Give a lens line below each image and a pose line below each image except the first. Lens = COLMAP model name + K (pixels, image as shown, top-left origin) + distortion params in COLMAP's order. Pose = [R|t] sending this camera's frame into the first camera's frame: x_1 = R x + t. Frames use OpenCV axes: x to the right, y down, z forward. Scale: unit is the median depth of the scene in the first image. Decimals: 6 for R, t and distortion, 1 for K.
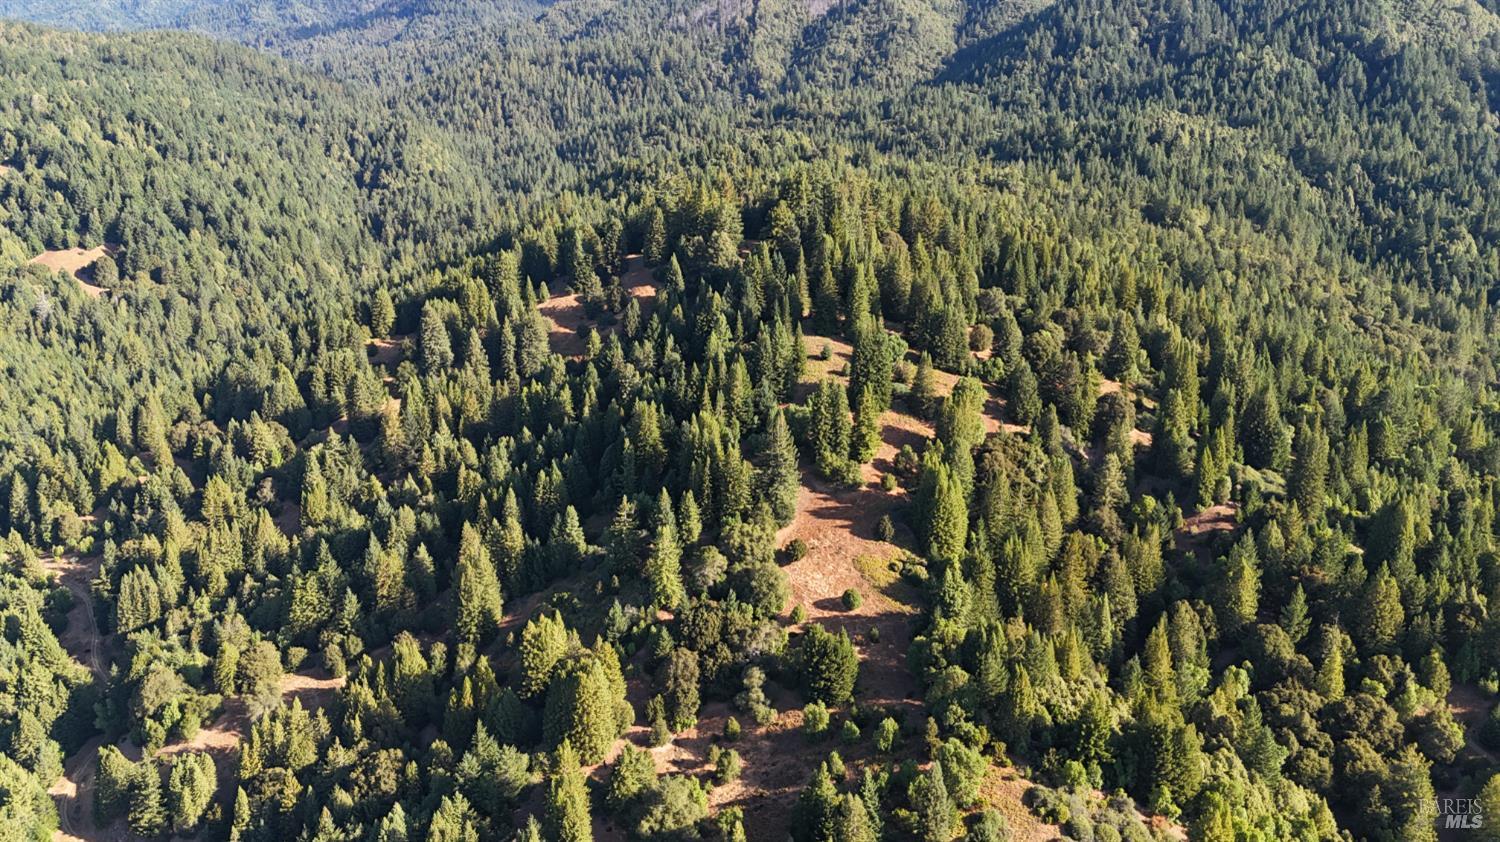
lens RADIAL K [[1193.5, 0, 750.0], [0, 1193.5, 421.0], [0, 0, 1]] dist [0.082507, -0.095763]
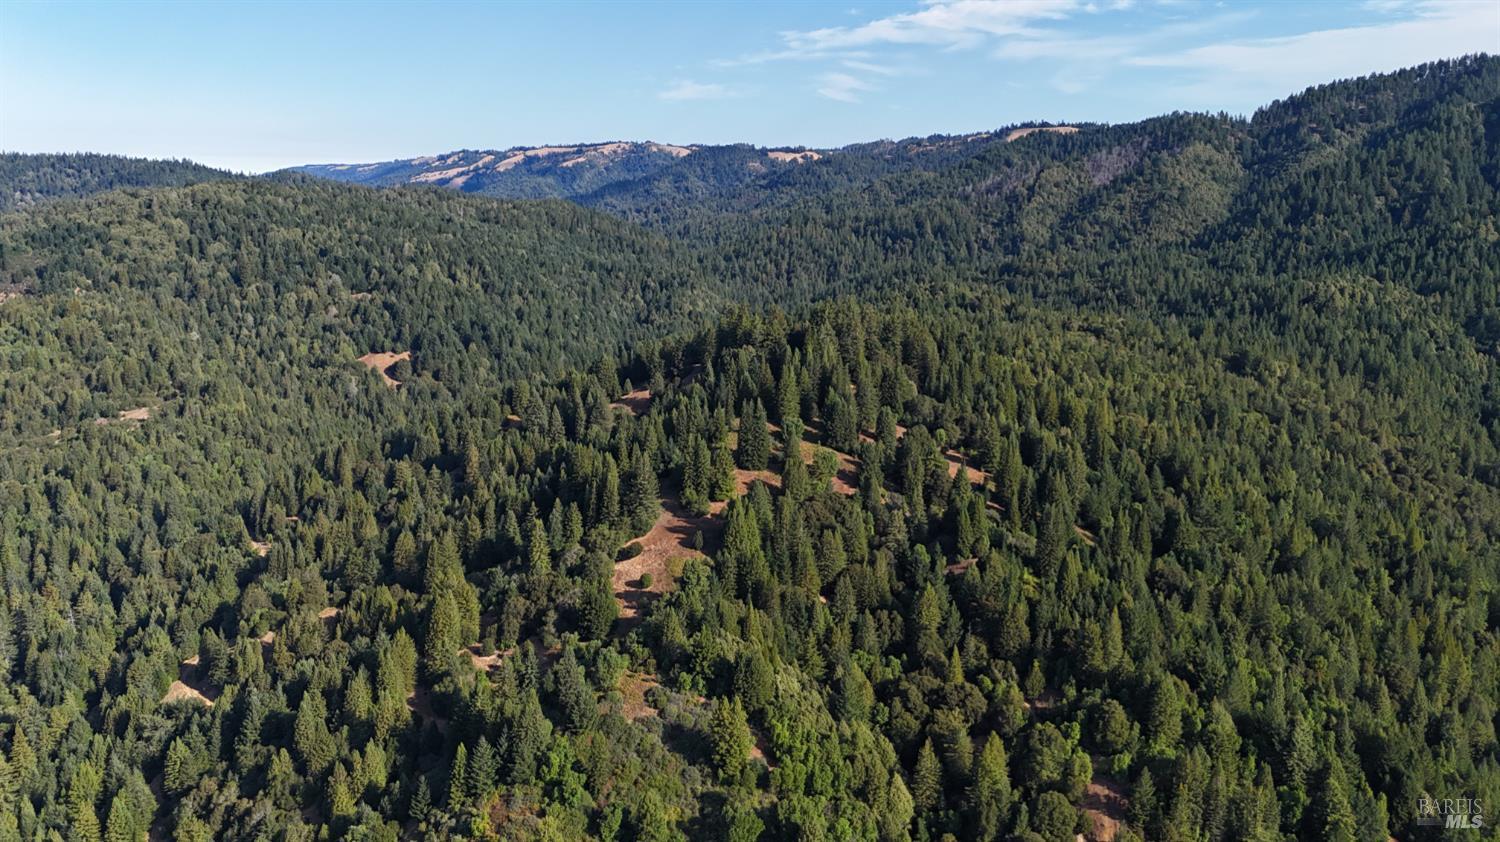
lens RADIAL K [[1193.5, 0, 750.0], [0, 1193.5, 421.0], [0, 0, 1]] dist [0.082507, -0.095763]
pose [[0.947874, 0.064384, -0.312073, 0.229891], [-0.104819, 0.987871, -0.114563, 0.040804], [0.300912, 0.141302, 0.943126, -0.115988]]
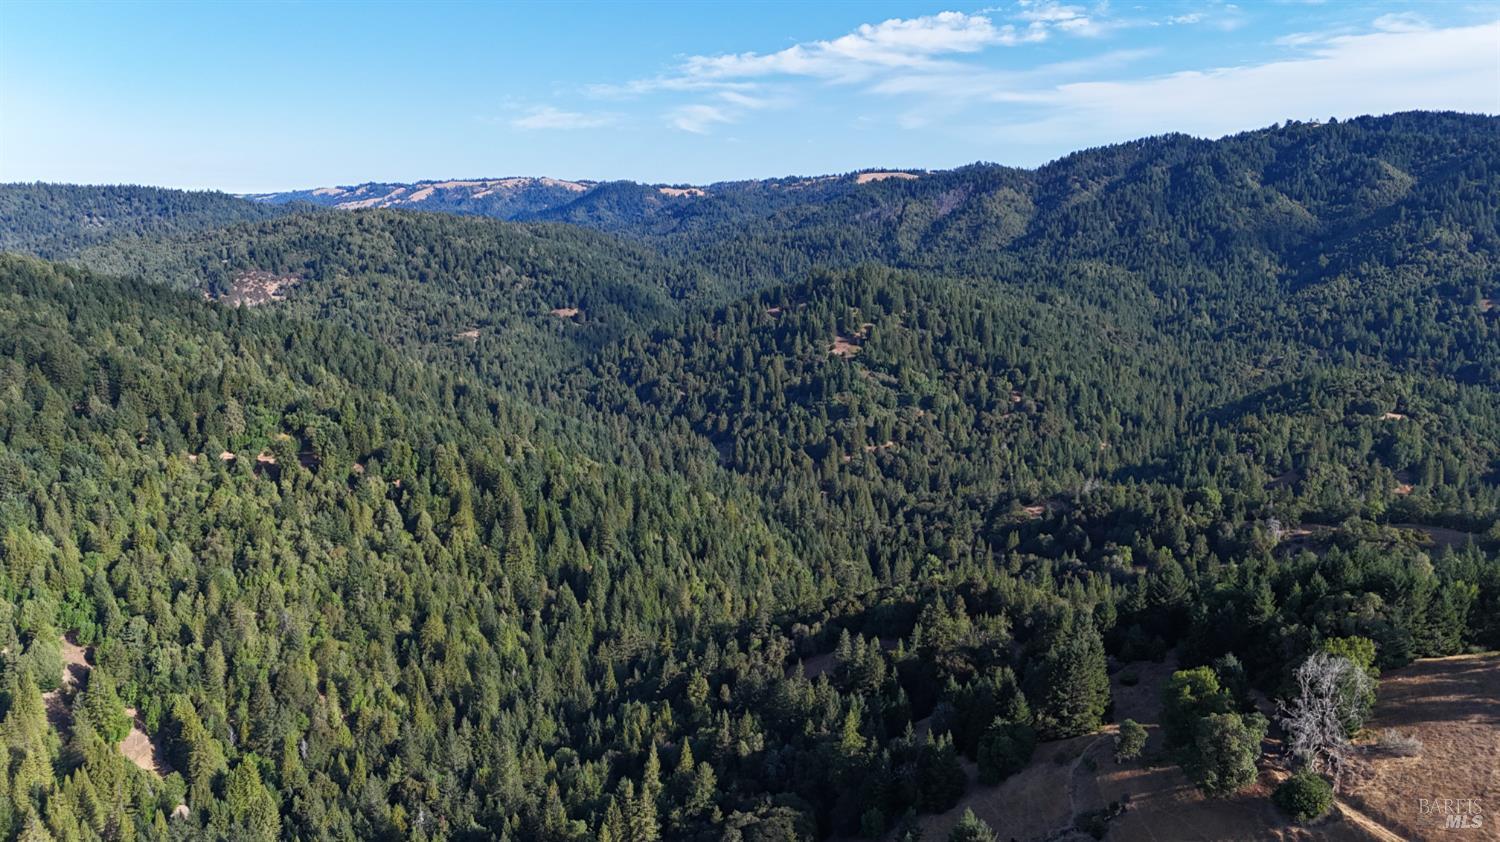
lens RADIAL K [[1095.2, 0, 750.0], [0, 1095.2, 421.0], [0, 0, 1]] dist [0.105054, -0.125714]
pose [[0.983712, 0.040136, -0.175216, 0.150897], [-0.064847, 0.988353, -0.137671, 0.316865], [0.167650, 0.146791, 0.974857, -0.897695]]
